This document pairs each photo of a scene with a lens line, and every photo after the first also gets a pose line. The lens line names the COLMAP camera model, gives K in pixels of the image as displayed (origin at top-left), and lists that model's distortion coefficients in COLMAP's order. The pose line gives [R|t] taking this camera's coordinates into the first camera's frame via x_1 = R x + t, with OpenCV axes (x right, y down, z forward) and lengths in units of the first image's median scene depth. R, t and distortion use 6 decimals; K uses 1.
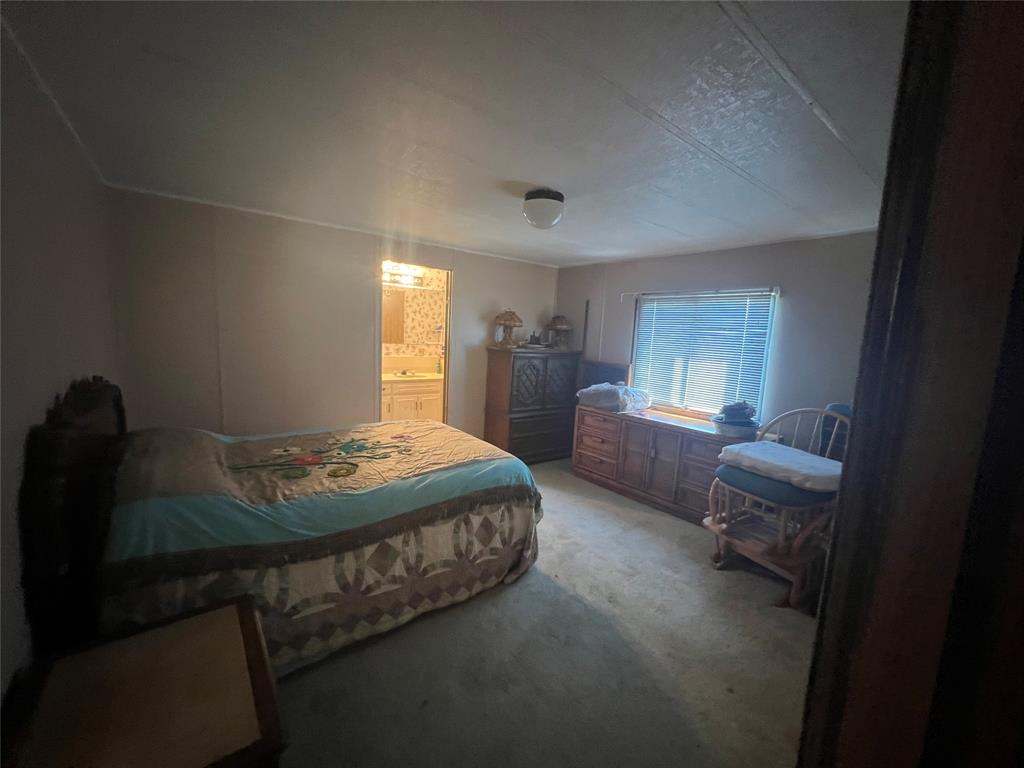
lens RADIAL K [[412.6, 0, 512.0], [0, 412.6, 381.8], [0, 0, 1]] dist [0.003045, 0.000467]
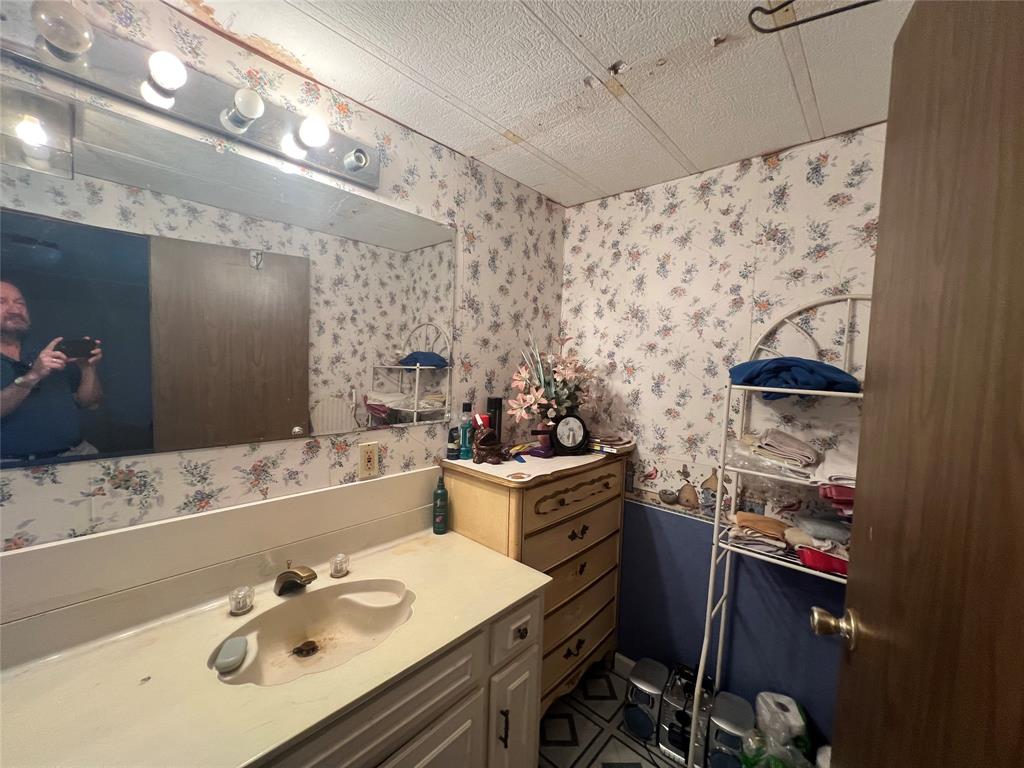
lens RADIAL K [[412.6, 0, 505.8], [0, 412.6, 389.9], [0, 0, 1]] dist [0.003045, 0.000467]
pose [[0.987826, -0.021992, 0.154002, -0.144295], [0.029381, 0.998515, -0.045872, -0.081224], [-0.152764, 0.049839, 0.987005, 0.600679]]
